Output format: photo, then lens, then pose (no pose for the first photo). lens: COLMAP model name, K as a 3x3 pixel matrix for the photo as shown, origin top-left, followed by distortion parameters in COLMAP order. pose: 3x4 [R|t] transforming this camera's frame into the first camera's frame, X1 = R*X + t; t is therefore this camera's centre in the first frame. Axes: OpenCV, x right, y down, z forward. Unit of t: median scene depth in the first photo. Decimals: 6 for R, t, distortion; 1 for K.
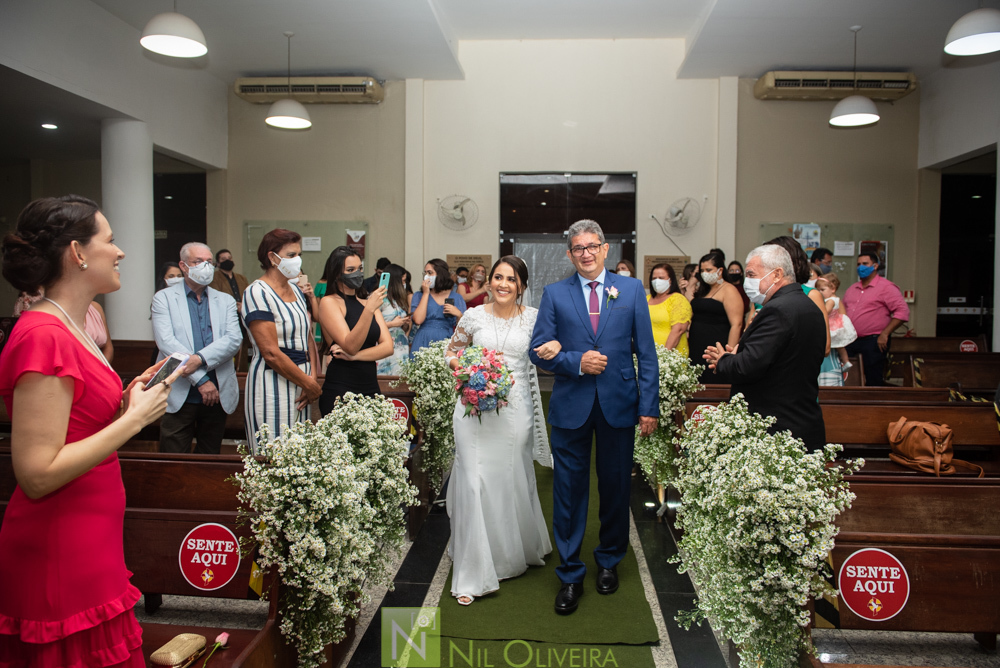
lens RADIAL K [[721.0, 0, 498.0], [0, 721.0, 332.6], [0, 0, 1]] dist [-0.050422, -0.011619]
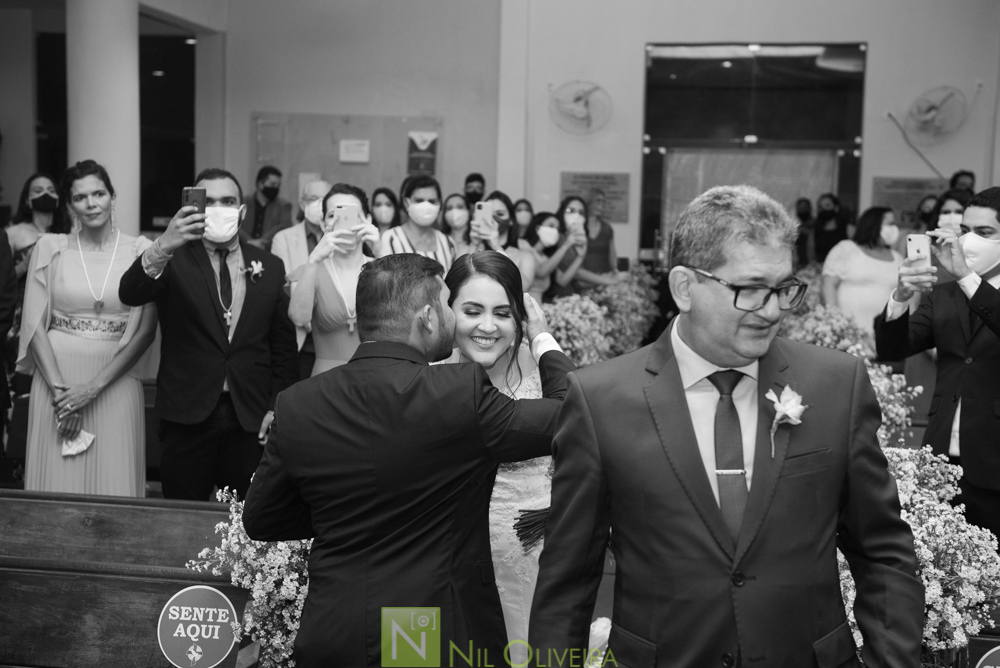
lens RADIAL K [[1452.5, 0, 496.8], [0, 1452.5, 352.2], [0, 0, 1]] dist [0.123515, 0.000000]
pose [[0.995037, 0.027573, -0.095613, 0.003876], [-0.024052, 0.998997, 0.037779, 0.016330], [0.096559, -0.035292, 0.994701, -0.823201]]
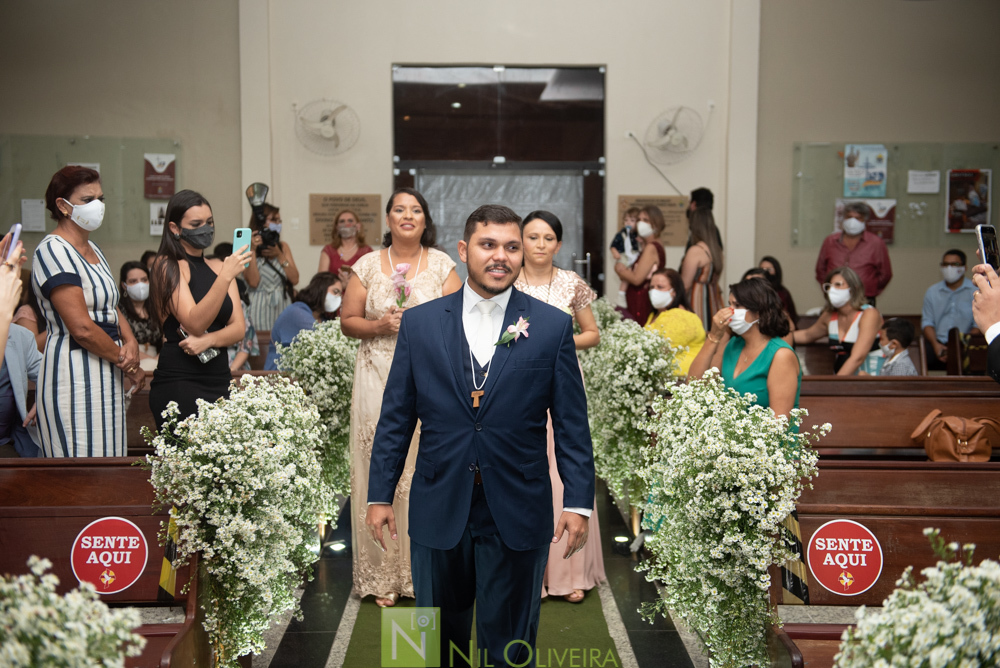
lens RADIAL K [[1257.3, 0, 500.9], [0, 1257.3, 333.1], [0, 0, 1]] dist [0.108750, 0.000000]
pose [[0.994890, -0.011380, 0.100317, -0.043129], [0.010707, 0.999916, 0.007242, 0.019373], [-0.100391, -0.006131, 0.994929, -0.306032]]
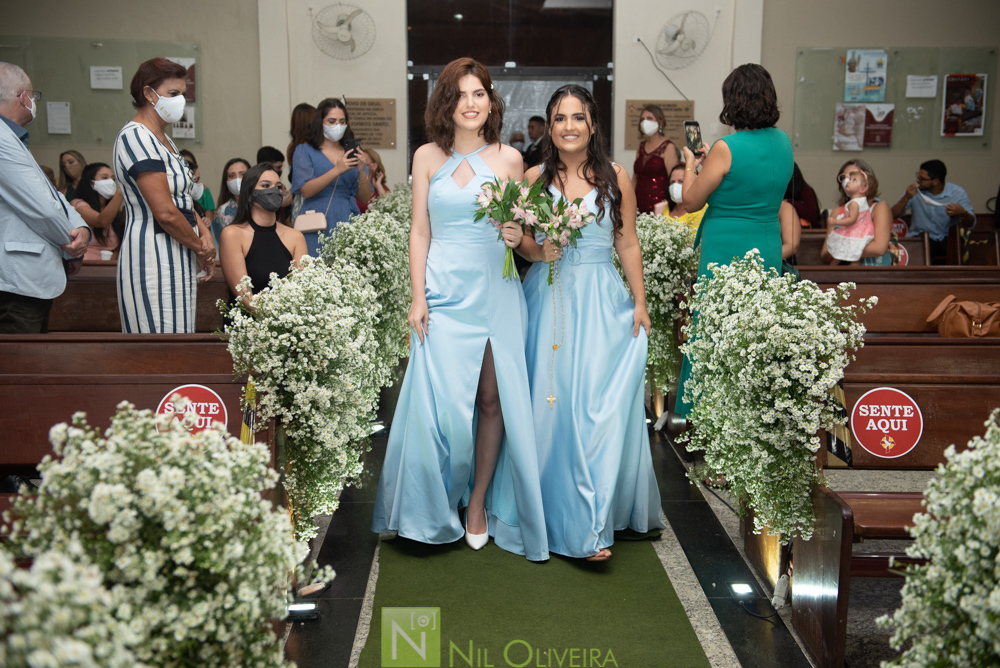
lens RADIAL K [[1201.9, 0, 503.3], [0, 1201.9, 340.2], [0, 0, 1]] dist [0.094527, 0.000000]
pose [[0.993987, -0.019356, 0.107771, -0.088826], [0.009965, 0.996158, 0.087006, 0.041545], [-0.109041, -0.085409, 0.990361, -0.298628]]
